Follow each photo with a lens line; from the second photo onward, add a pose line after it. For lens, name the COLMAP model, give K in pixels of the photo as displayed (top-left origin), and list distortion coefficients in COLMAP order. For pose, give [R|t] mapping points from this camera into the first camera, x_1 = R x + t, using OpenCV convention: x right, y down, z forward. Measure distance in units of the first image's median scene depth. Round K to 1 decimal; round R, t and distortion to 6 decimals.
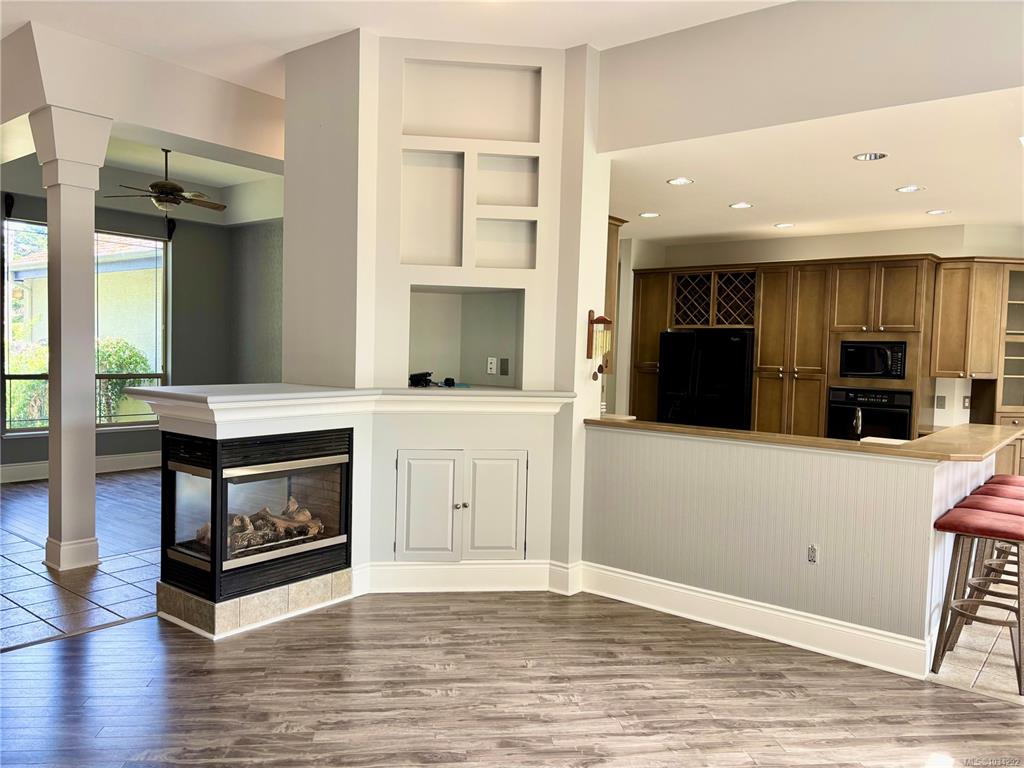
lens RADIAL K [[779.3, 0, 504.1], [0, 779.3, 392.1], [0, 0, 1]] dist [0.055472, -0.068302]
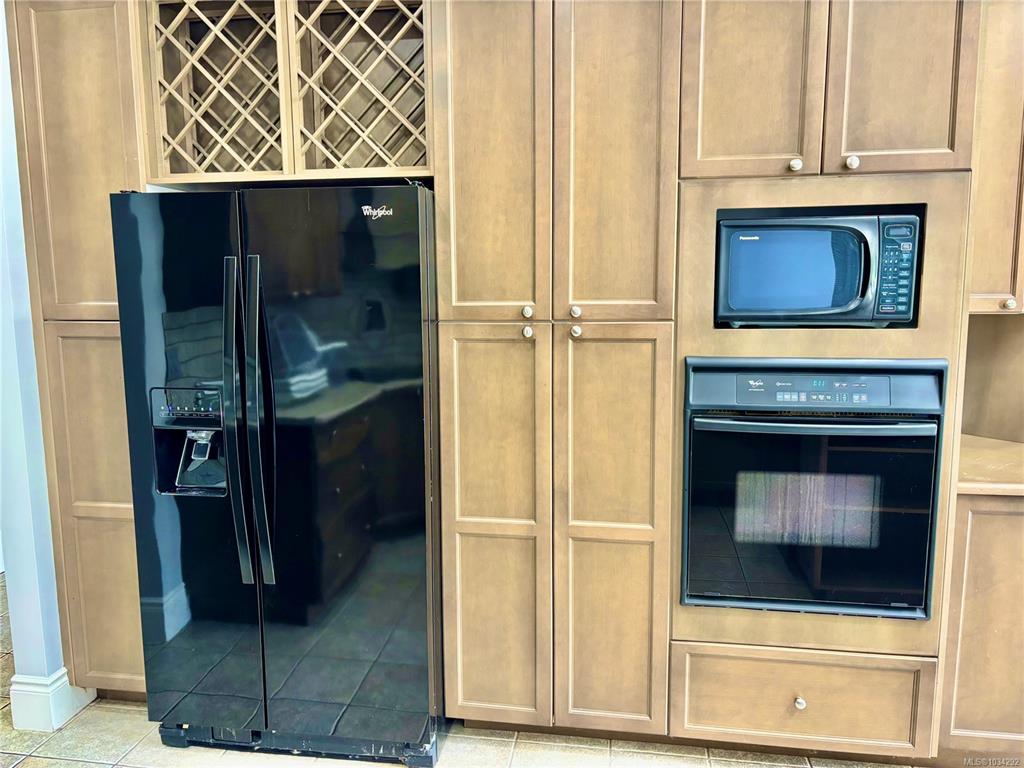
lens RADIAL K [[779.3, 0, 510.0], [0, 779.3, 379.5], [0, 0, 1]] dist [0.055472, -0.068302]
pose [[0.873274, -0.099287, 0.477006, 0.323959], [0.058440, 0.993294, 0.099762, -0.054267], [-0.483712, -0.059243, 0.873220, 1.196835]]
